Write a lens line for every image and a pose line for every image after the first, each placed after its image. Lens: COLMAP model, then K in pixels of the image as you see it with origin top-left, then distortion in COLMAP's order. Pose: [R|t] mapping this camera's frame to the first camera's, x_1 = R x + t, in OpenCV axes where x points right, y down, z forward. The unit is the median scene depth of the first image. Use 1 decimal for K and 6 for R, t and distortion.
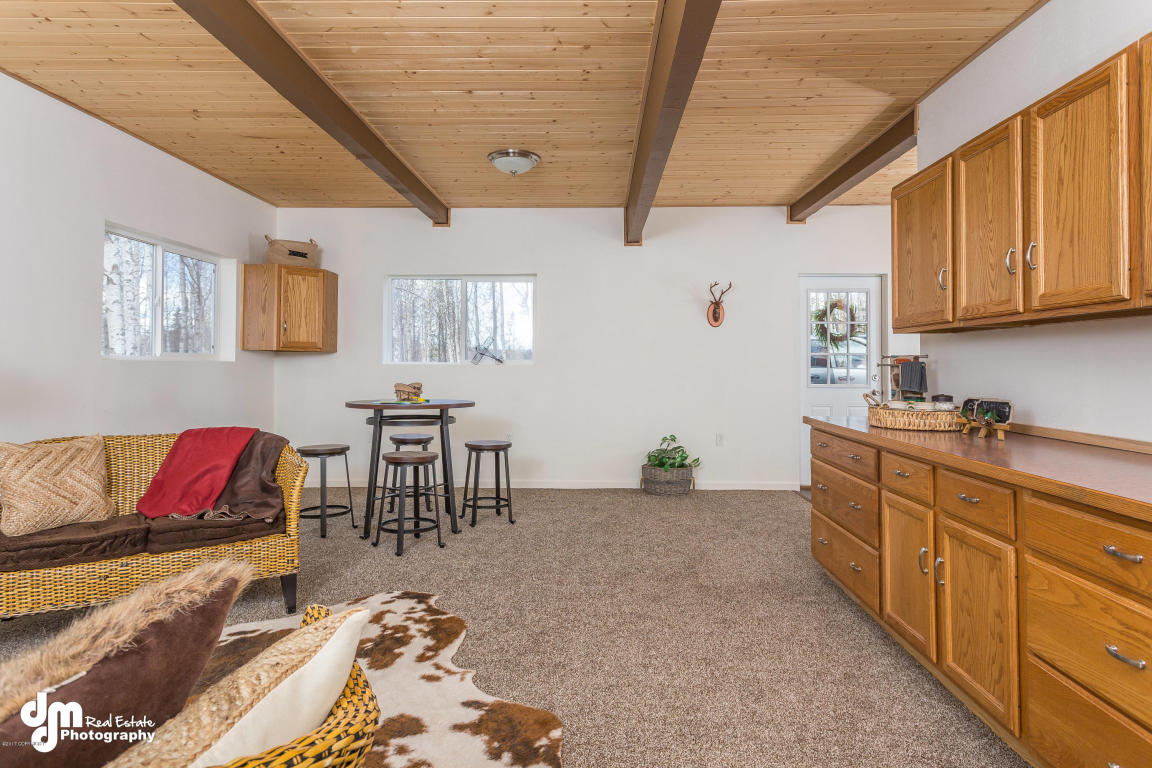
lens RADIAL K [[652.2, 0, 580.8], [0, 652.2, 371.4], [0, 0, 1]] dist [-0.003393, -0.000658]
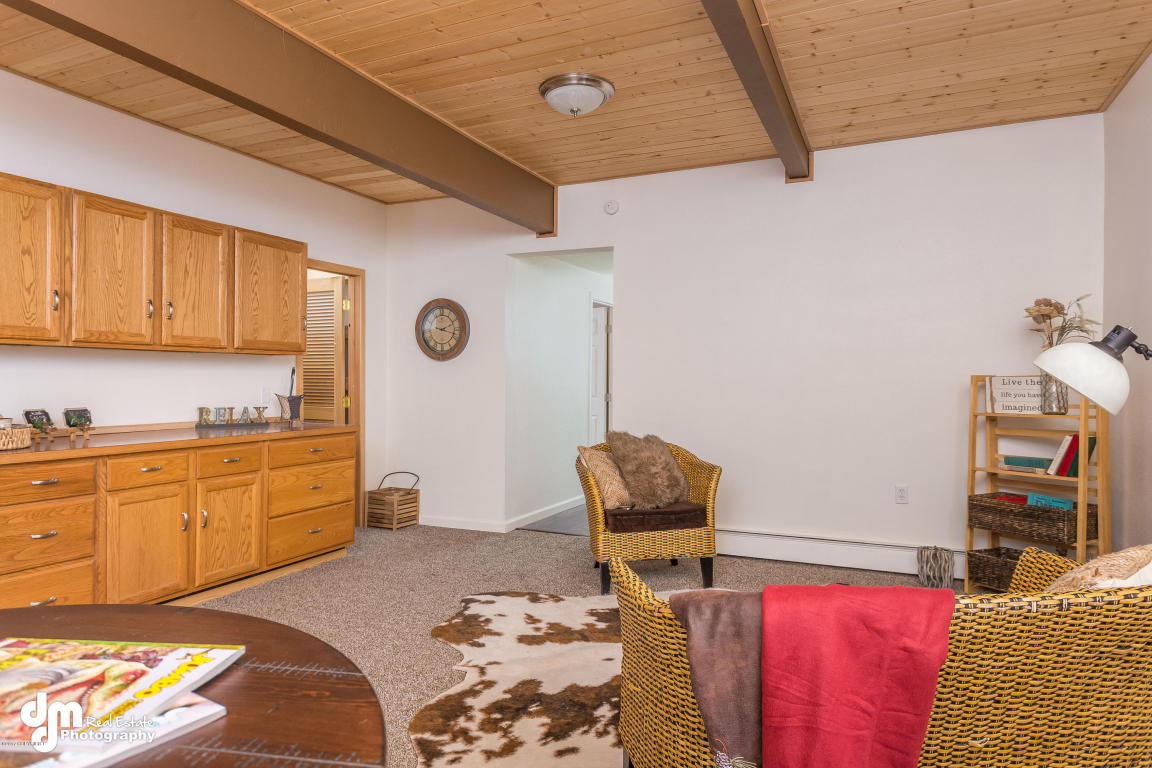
lens RADIAL K [[717.0, 0, 574.9], [0, 717.0, 381.1], [0, 0, 1]] dist [0.000230, 0.000047]
pose [[-0.923183, -0.014459, 0.384088, -0.769191], [-0.014012, 0.999894, 0.003961, -0.024705], [-0.384104, -0.001725, -0.923288, 1.941824]]
